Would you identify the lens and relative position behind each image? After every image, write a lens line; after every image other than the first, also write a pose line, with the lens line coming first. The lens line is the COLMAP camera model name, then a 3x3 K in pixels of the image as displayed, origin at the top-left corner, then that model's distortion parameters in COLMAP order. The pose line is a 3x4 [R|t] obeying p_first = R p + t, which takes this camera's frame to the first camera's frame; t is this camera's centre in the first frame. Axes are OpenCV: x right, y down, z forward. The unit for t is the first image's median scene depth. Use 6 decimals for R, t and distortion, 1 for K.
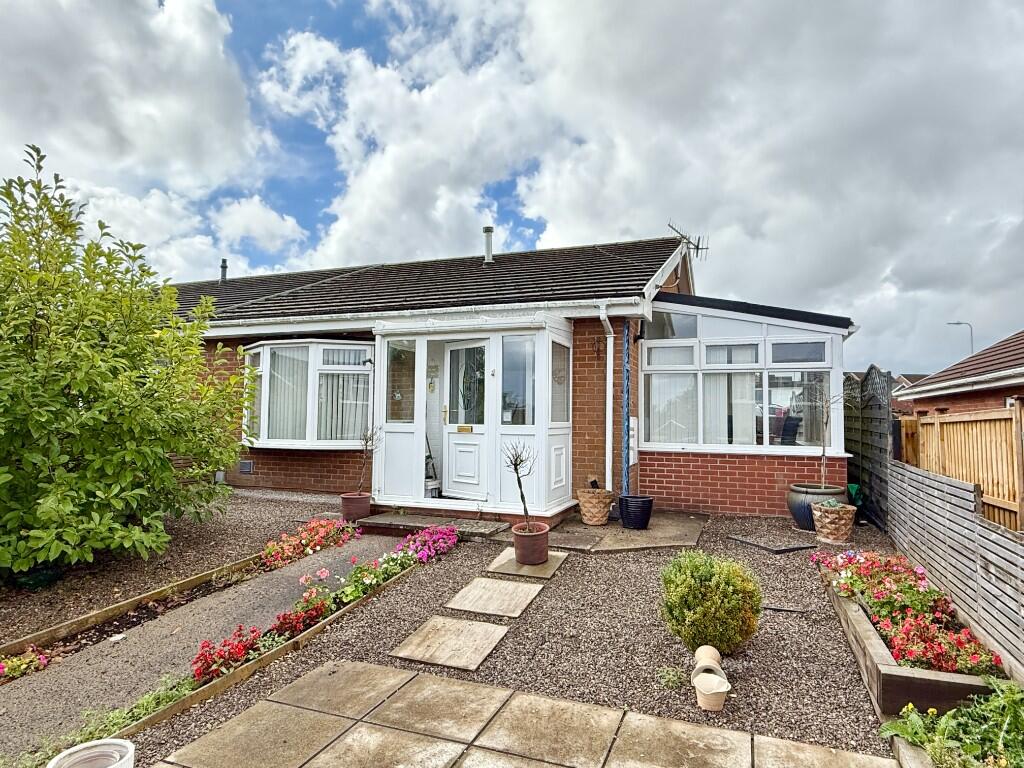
lens RADIAL K [[608.7, 0, 510.5], [0, 608.7, 383.8], [0, 0, 1]] dist [0.012784, 0.000836]
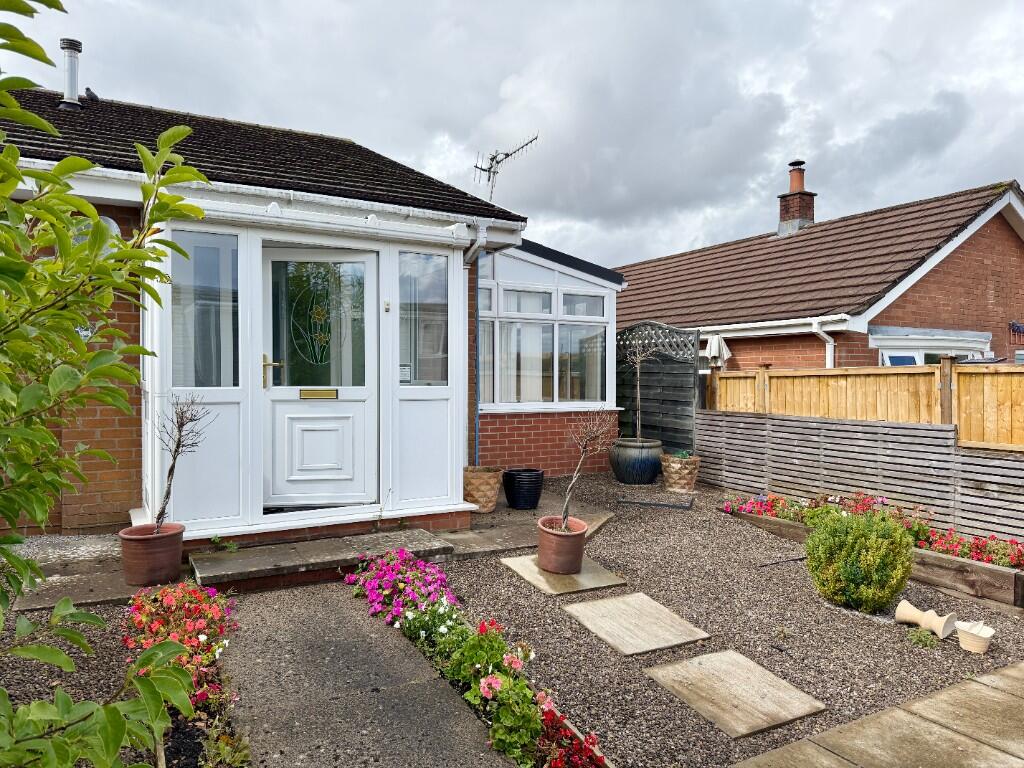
lens RADIAL K [[717.0, 0, 512.0], [0, 717.0, 378.5], [0, 0, 1]] dist [-0.008714, -0.002060]
pose [[0.639768, -0.011324, 0.768485, -0.660309], [-0.041230, 0.997946, 0.049029, 0.020039], [-0.767461, -0.063052, 0.637987, 0.502387]]
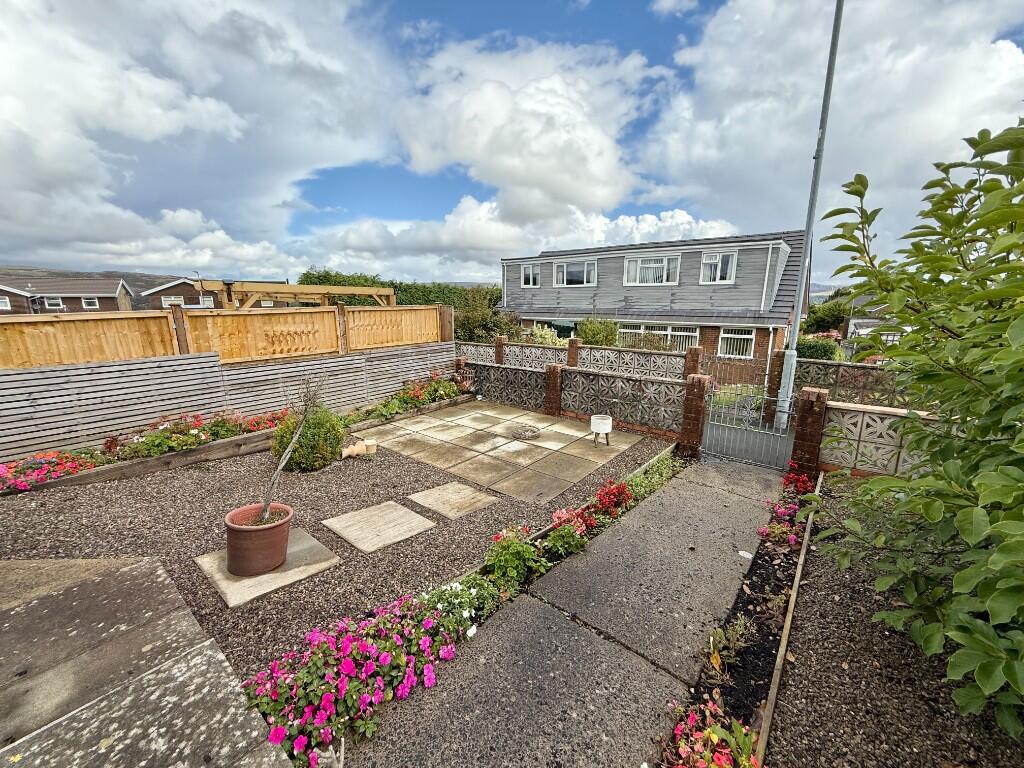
lens RADIAL K [[406.5, 0, 512.5], [0, 406.5, 384.9], [0, 0, 1]] dist [0.000552, 0.000287]
pose [[-0.952971, -0.073868, 0.293920, -0.333746], [-0.027840, 0.987077, 0.157807, 0.026410], [-0.301779, 0.142203, -0.942713, 1.284504]]
